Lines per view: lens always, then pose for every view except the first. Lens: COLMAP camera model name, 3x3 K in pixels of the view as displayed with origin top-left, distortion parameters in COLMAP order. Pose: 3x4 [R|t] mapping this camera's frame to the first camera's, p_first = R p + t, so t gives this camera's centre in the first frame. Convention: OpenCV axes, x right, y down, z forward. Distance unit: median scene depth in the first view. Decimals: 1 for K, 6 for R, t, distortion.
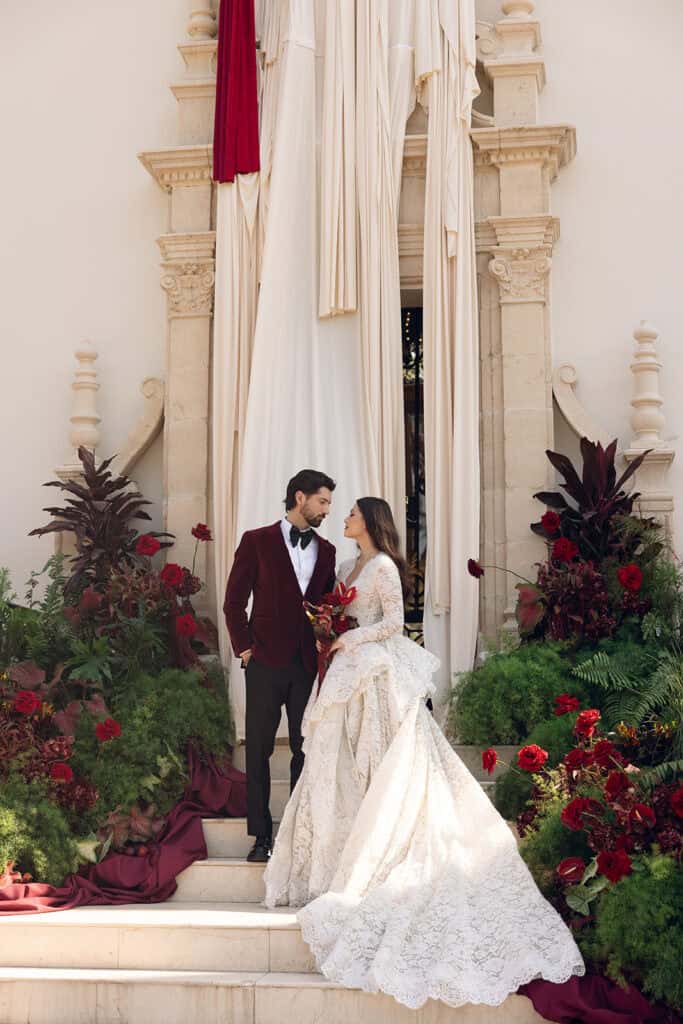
lens RADIAL K [[1513.6, 0, 341.5], [0, 1513.6, 512.0], [0, 0, 1]] dist [0.010804, -0.065363]
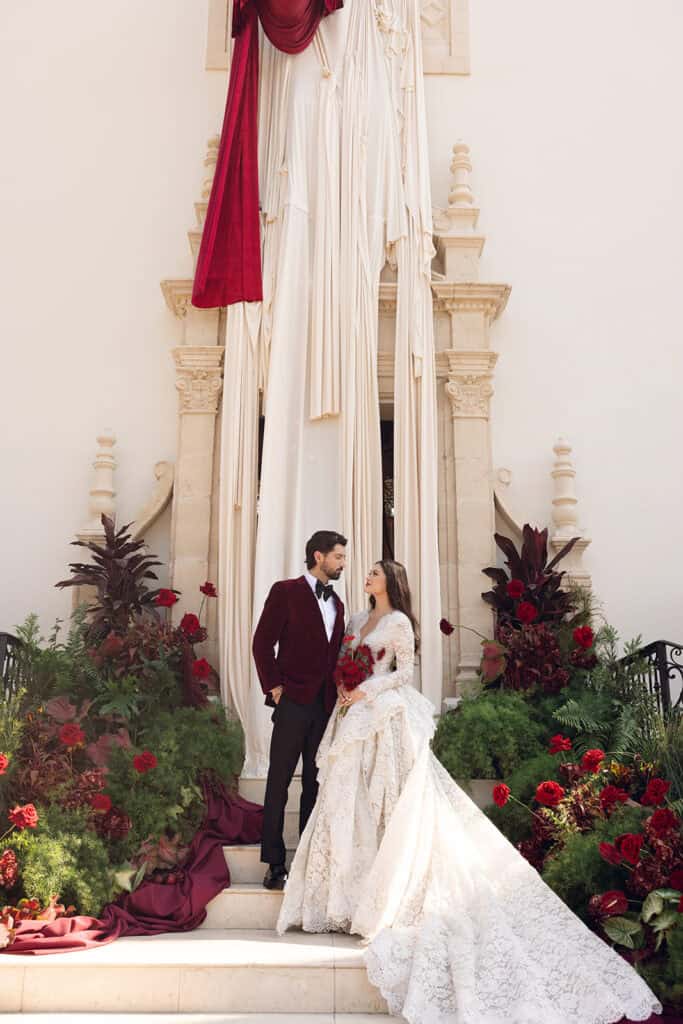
lens RADIAL K [[966.4, 0, 325.3], [0, 966.4, 508.4], [0, 0, 1]] dist [-0.011045, 0.012110]
pose [[0.986141, 0.053138, 0.157168, -0.125772], [-0.035342, 0.992860, -0.113933, 0.033492], [-0.162100, 0.106800, 0.980978, 0.249688]]
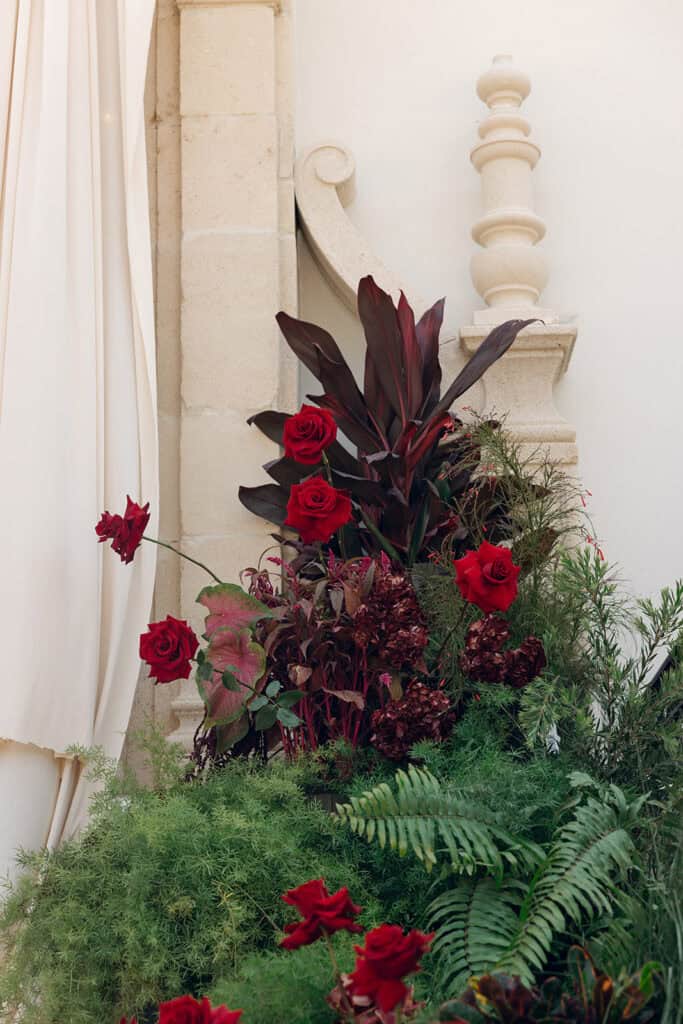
lens RADIAL K [[1831.3, 0, 279.8], [0, 1831.3, 511.9], [0, 0, 1]] dist [-0.008422, 0.063431]
pose [[0.993899, 0.018682, 0.108703, 0.082390], [-0.004961, 0.992126, -0.125148, 0.076931], [-0.110185, 0.123845, 0.986165, 0.511283]]
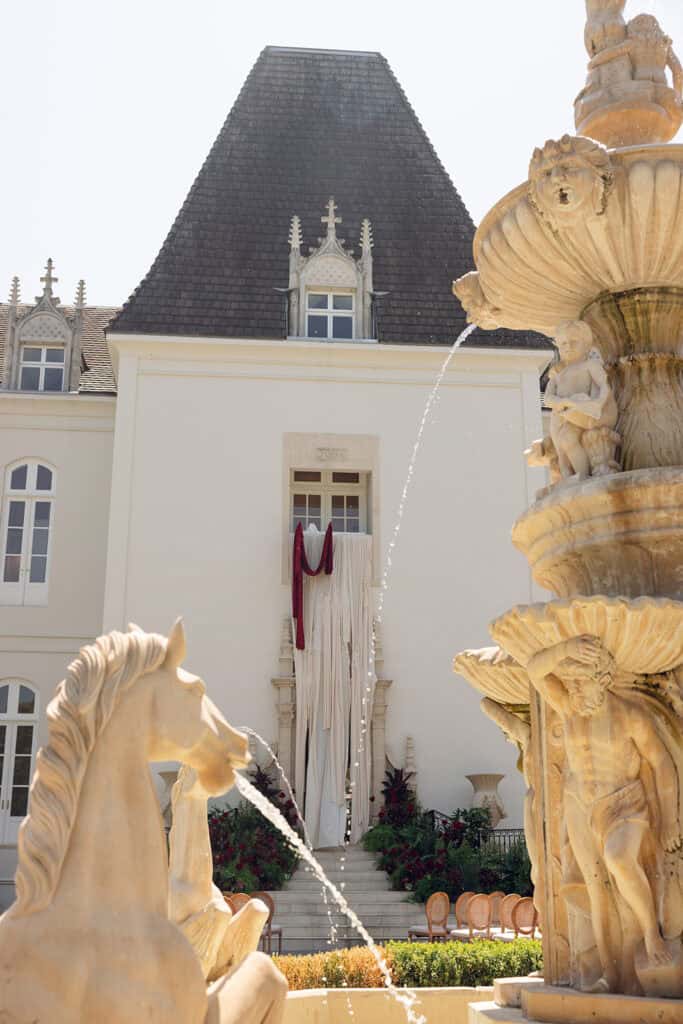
lens RADIAL K [[1370.6, 0, 339.3], [0, 1370.6, 472.1], [0, 0, 1]] dist [0.007282, -0.013525]
pose [[0.965826, 0.070714, 0.249358, -0.873471], [-0.037168, 0.989906, -0.136764, -0.305623], [-0.256512, 0.122822, 0.958706, -2.314374]]
